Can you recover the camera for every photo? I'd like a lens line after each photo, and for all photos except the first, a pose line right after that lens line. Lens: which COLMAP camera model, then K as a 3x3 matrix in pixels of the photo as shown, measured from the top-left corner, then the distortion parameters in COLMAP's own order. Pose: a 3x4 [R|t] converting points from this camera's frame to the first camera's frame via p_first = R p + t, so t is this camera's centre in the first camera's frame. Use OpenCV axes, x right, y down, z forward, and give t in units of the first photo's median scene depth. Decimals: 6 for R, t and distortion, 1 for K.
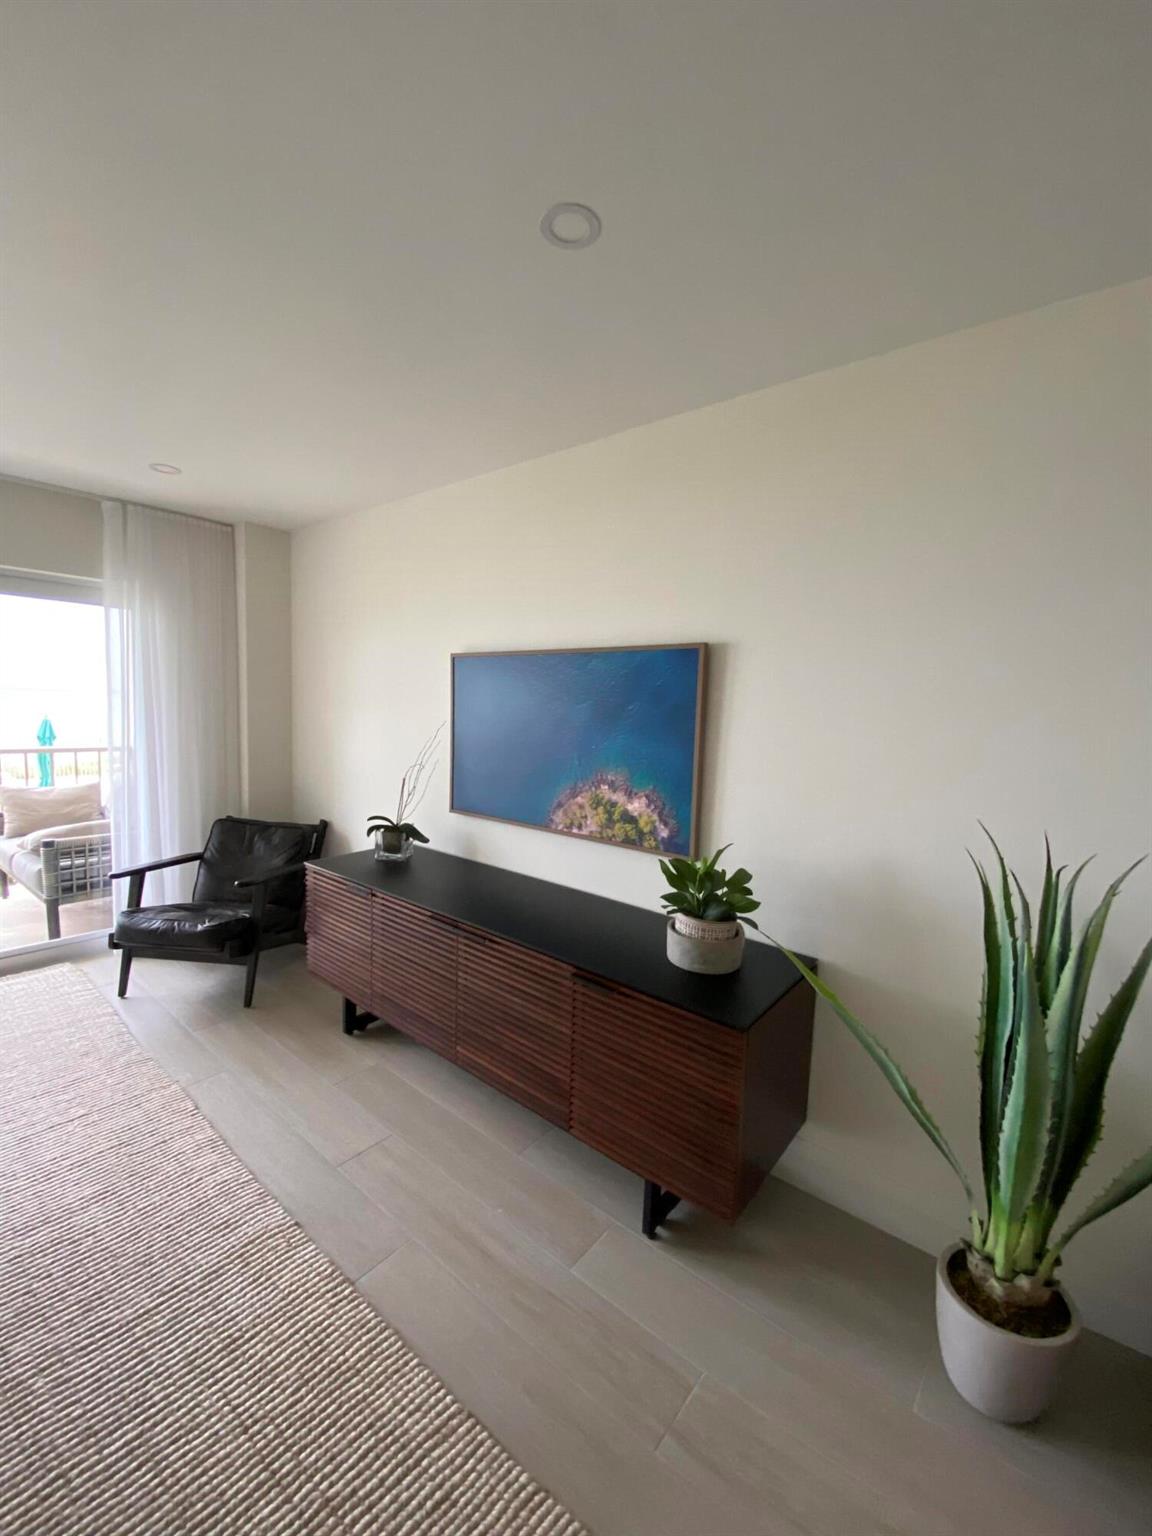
lens RADIAL K [[634.8, 0, 576.0], [0, 634.8, 768.0], [0, 0, 1]] dist [0.024993, 0.000112]
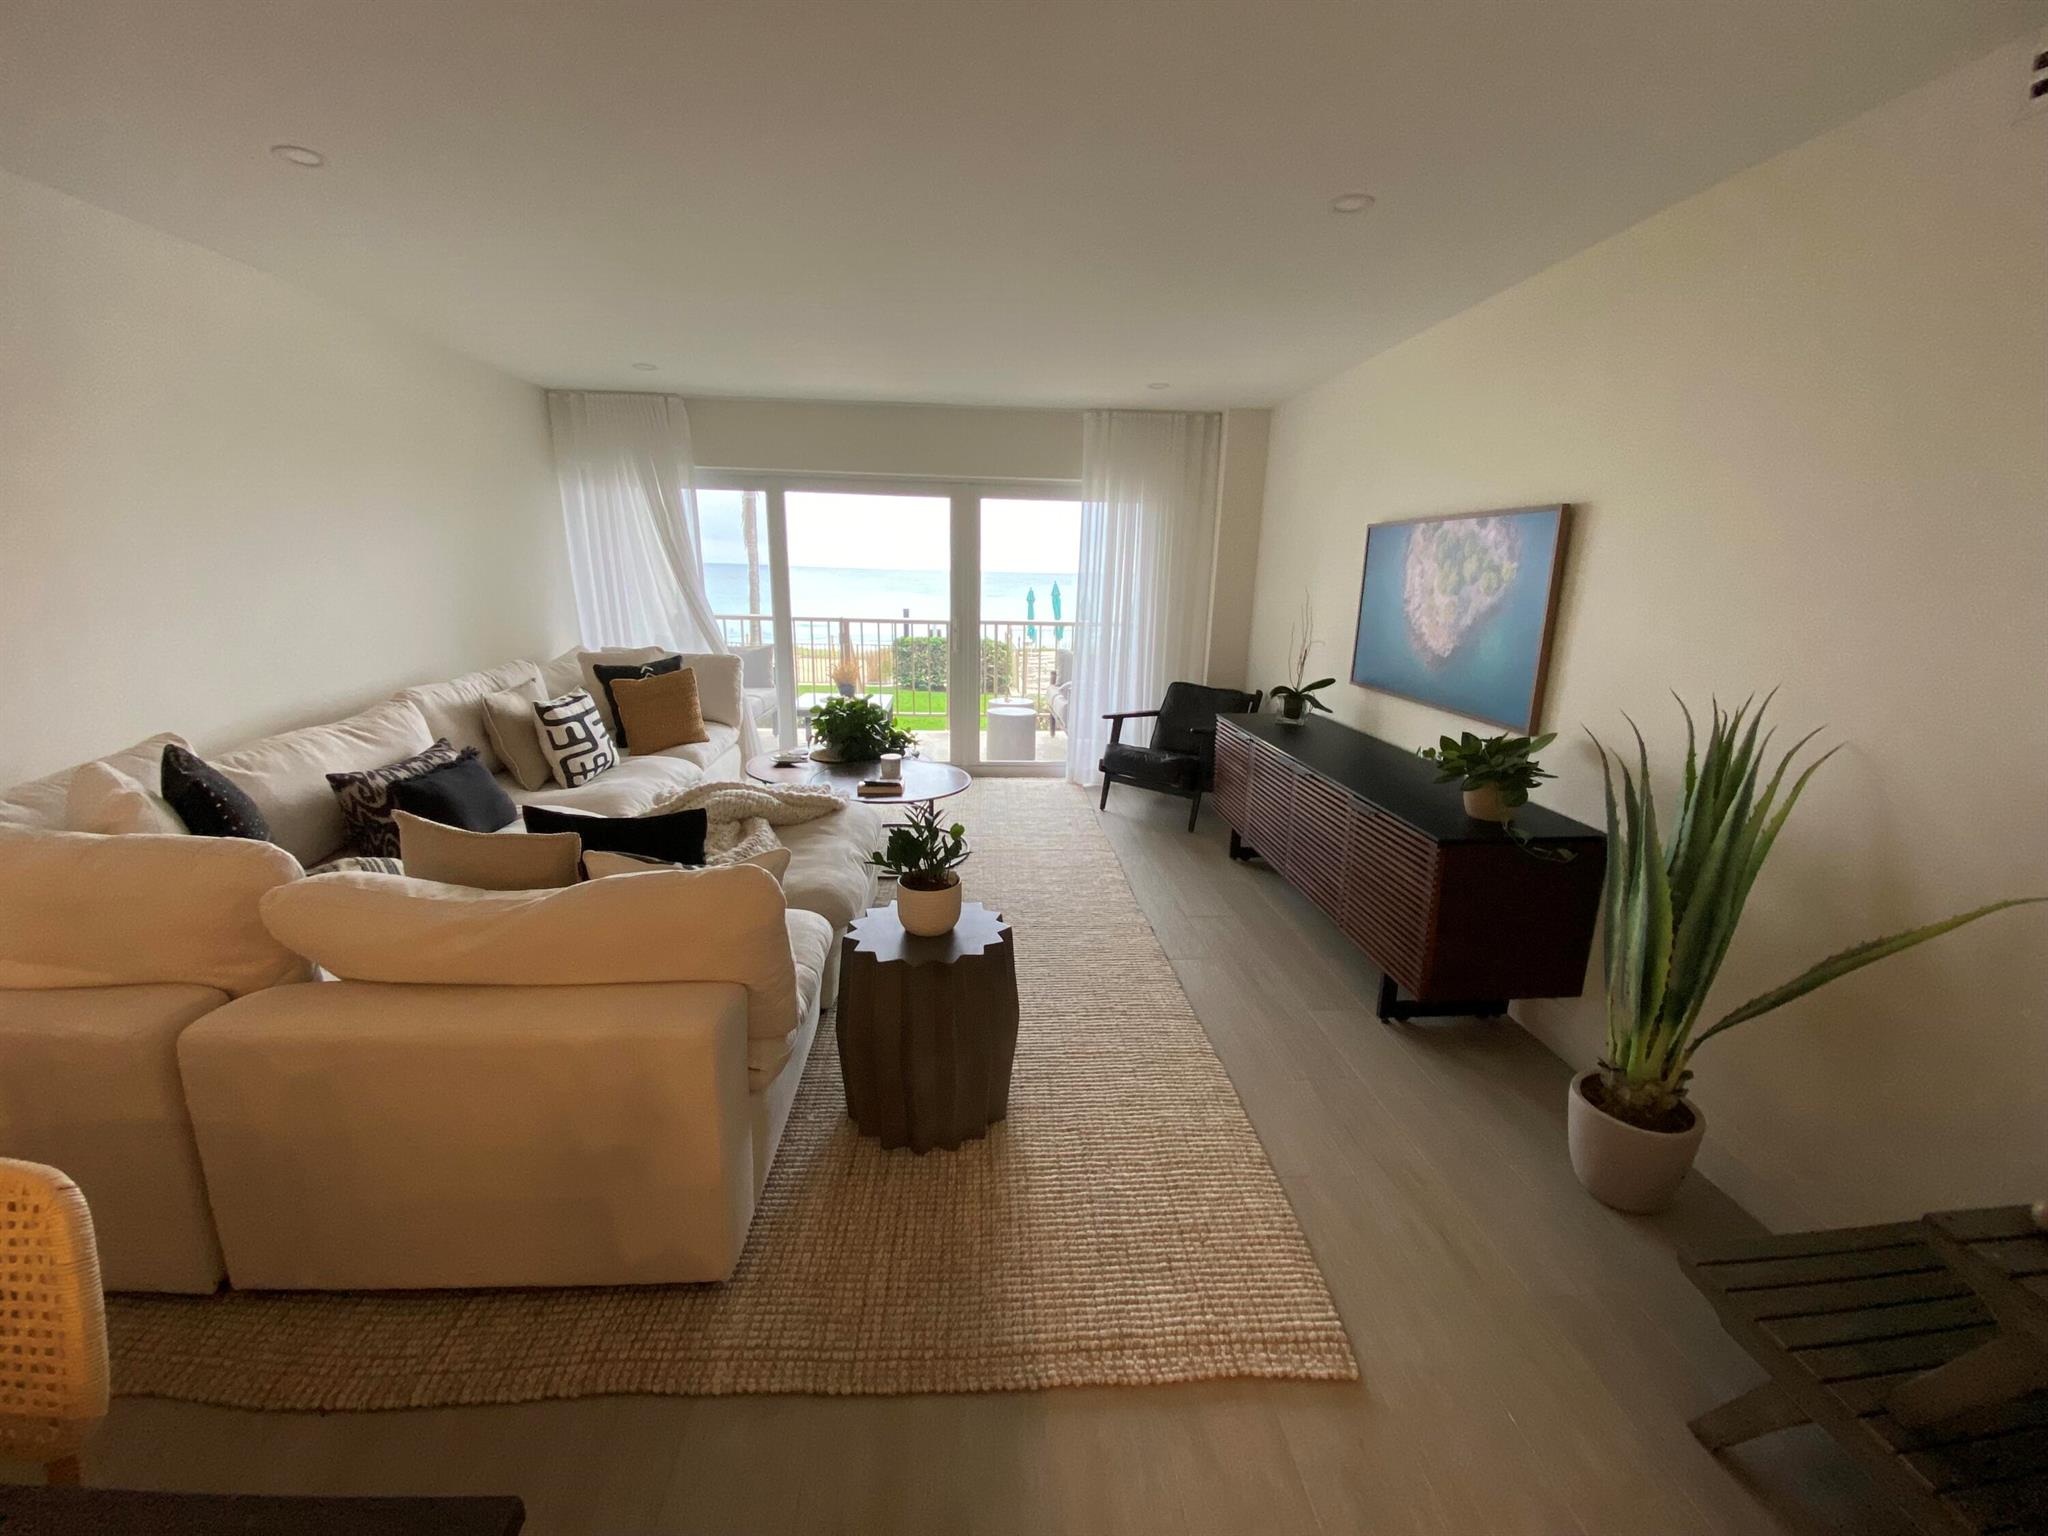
lens RADIAL K [[846.5, 0, 1011.4], [0, 846.5, 762.1], [0, 0, 1]] dist [0.024993, 0.000112]
pose [[0.686574, 0.139640, -0.713524, 0.415550], [-0.066138, 0.989309, 0.129973, 0.050501], [0.724046, -0.042045, 0.688469, -0.342916]]
